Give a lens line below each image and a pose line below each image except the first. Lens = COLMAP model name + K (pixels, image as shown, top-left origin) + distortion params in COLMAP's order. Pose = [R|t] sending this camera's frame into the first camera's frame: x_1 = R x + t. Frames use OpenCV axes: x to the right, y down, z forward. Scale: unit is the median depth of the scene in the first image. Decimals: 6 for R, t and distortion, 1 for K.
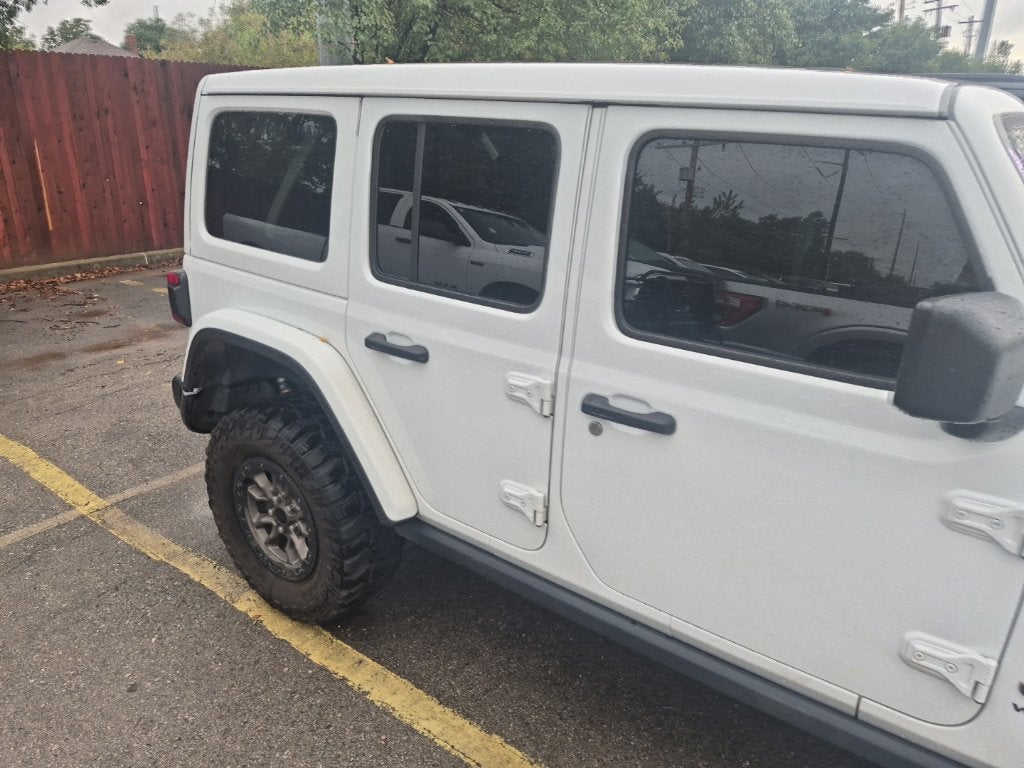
lens RADIAL K [[710.9, 0, 512.5], [0, 710.9, 403.9], [0, 0, 1]] dist [0.038150, -0.000364]
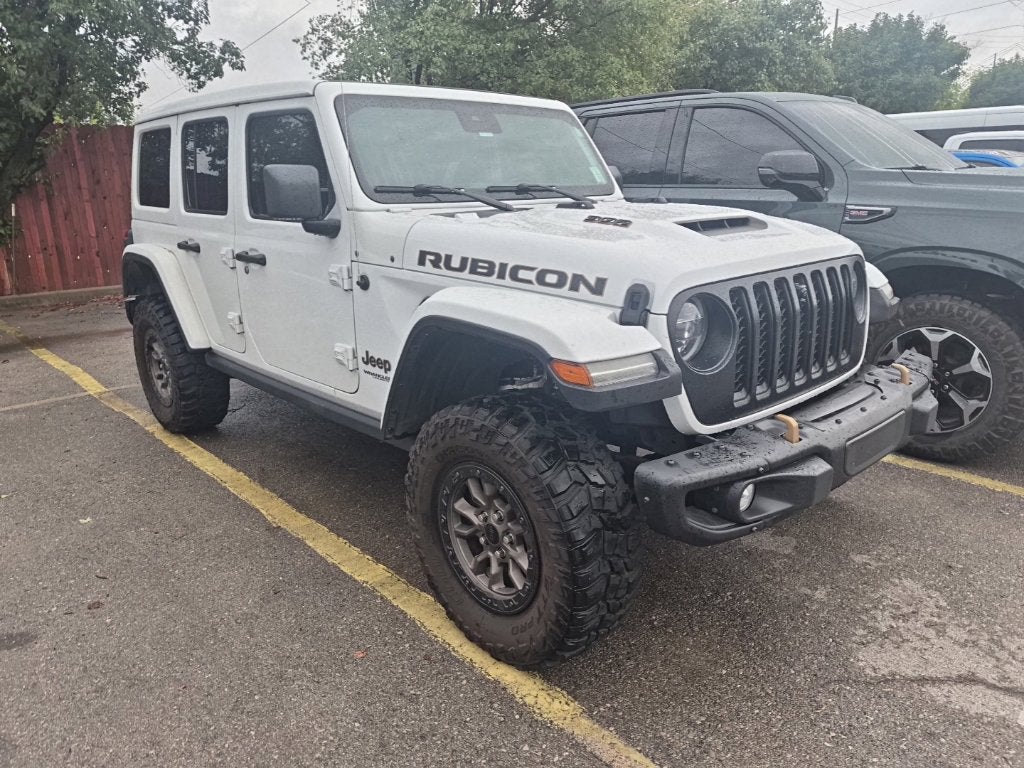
lens RADIAL K [[726.3, 0, 517.4], [0, 726.3, 386.2], [0, 0, 1]] dist [0.067980, -0.062312]
pose [[0.981038, 0.006208, -0.193714, 0.901226], [-0.025746, 0.994804, -0.098504, 0.386278], [0.192096, 0.101624, 0.976100, -0.564797]]
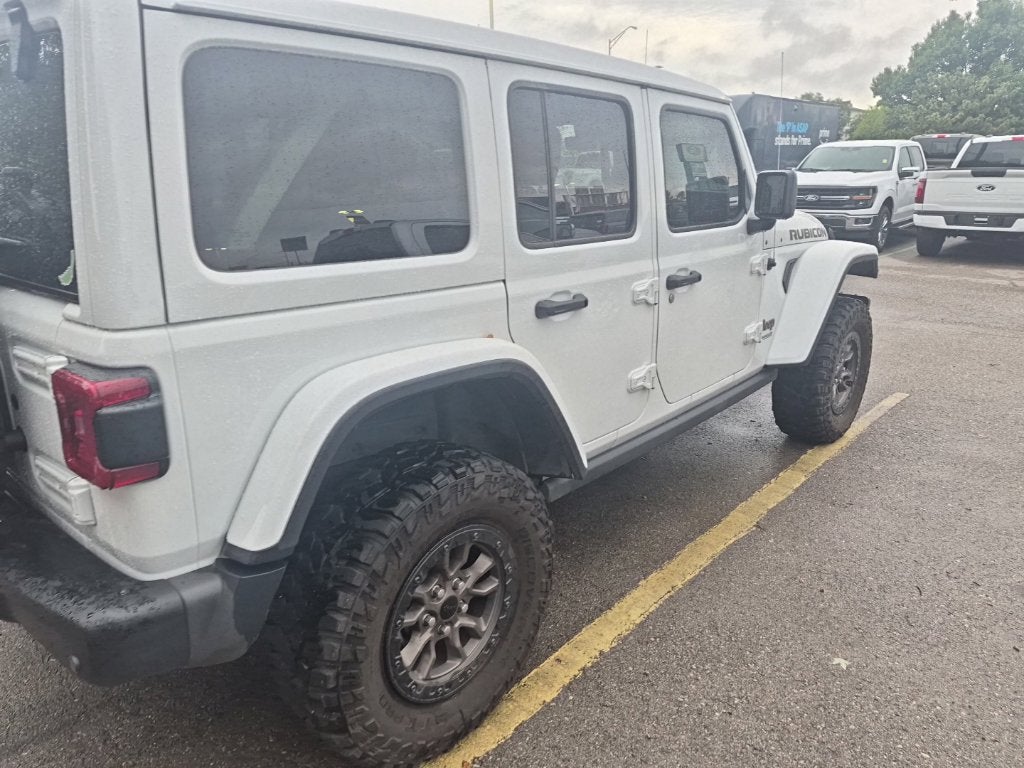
lens RADIAL K [[713.0, 0, 521.5], [0, 713.0, 380.8], [0, 0, 1]] dist [0.068165, -0.062479]
pose [[0.075340, -0.309720, 0.947838, -1.048463], [0.367907, 0.892110, 0.262267, -0.242289], [-0.926805, 0.328957, 0.181160, 0.792975]]
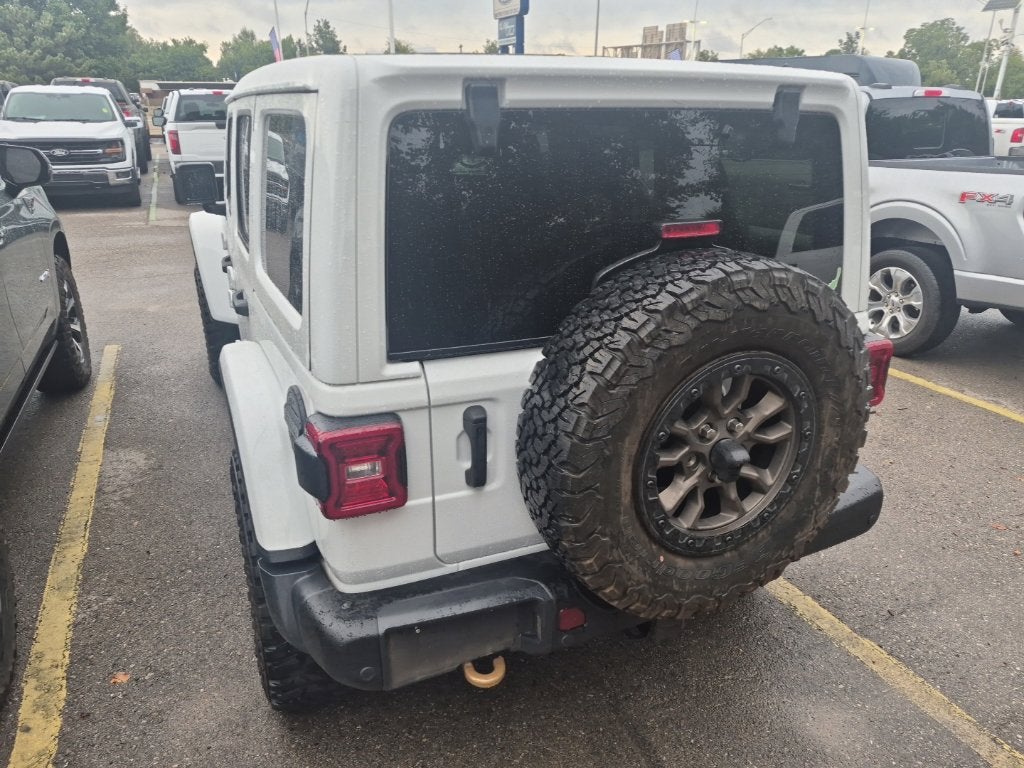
lens RADIAL K [[723.9, 0, 516.8], [0, 723.9, 384.4], [0, 0, 1]] dist [0.011674, 0.000380]
pose [[-0.868679, -0.210381, 0.448484, -0.574210], [0.148897, 0.752588, 0.641436, -0.808205], [-0.472469, 0.623980, -0.622432, 1.978962]]
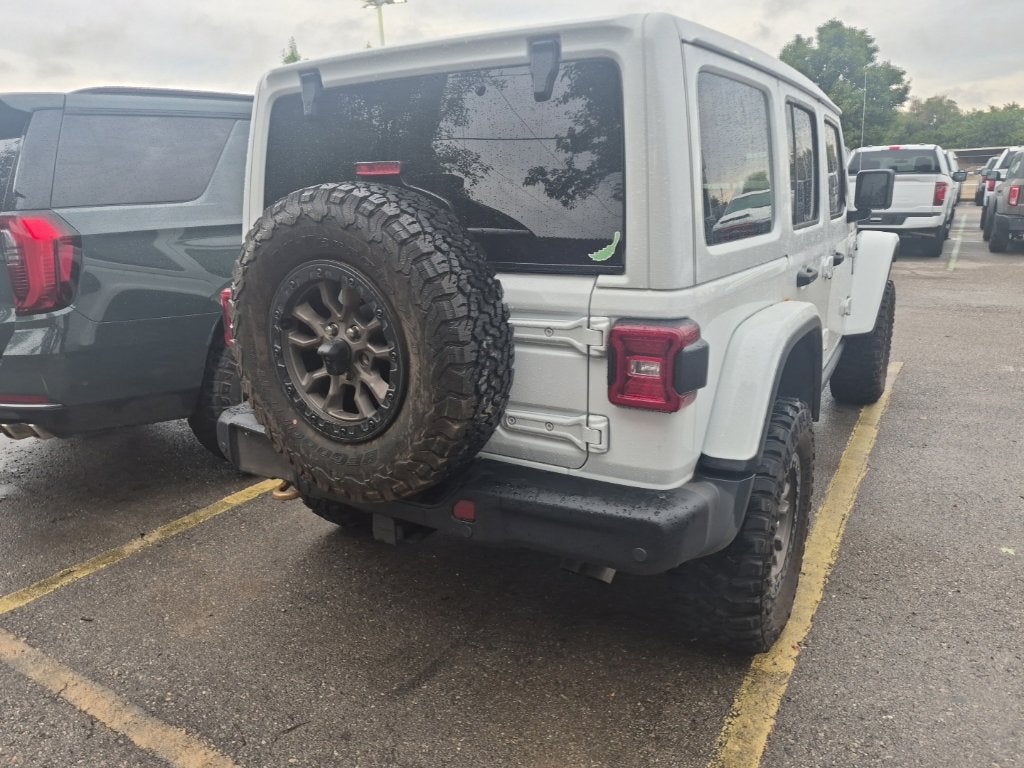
lens RADIAL K [[713.0, 0, 521.5], [0, 713.0, 380.8], [0, 0, 1]] dist [0.068165, -0.062479]
pose [[-0.100374, -0.289858, 0.951792, -1.227385], [0.379881, 0.872985, 0.305920, -0.443938], [-0.919574, 0.392274, 0.022487, 1.329024]]
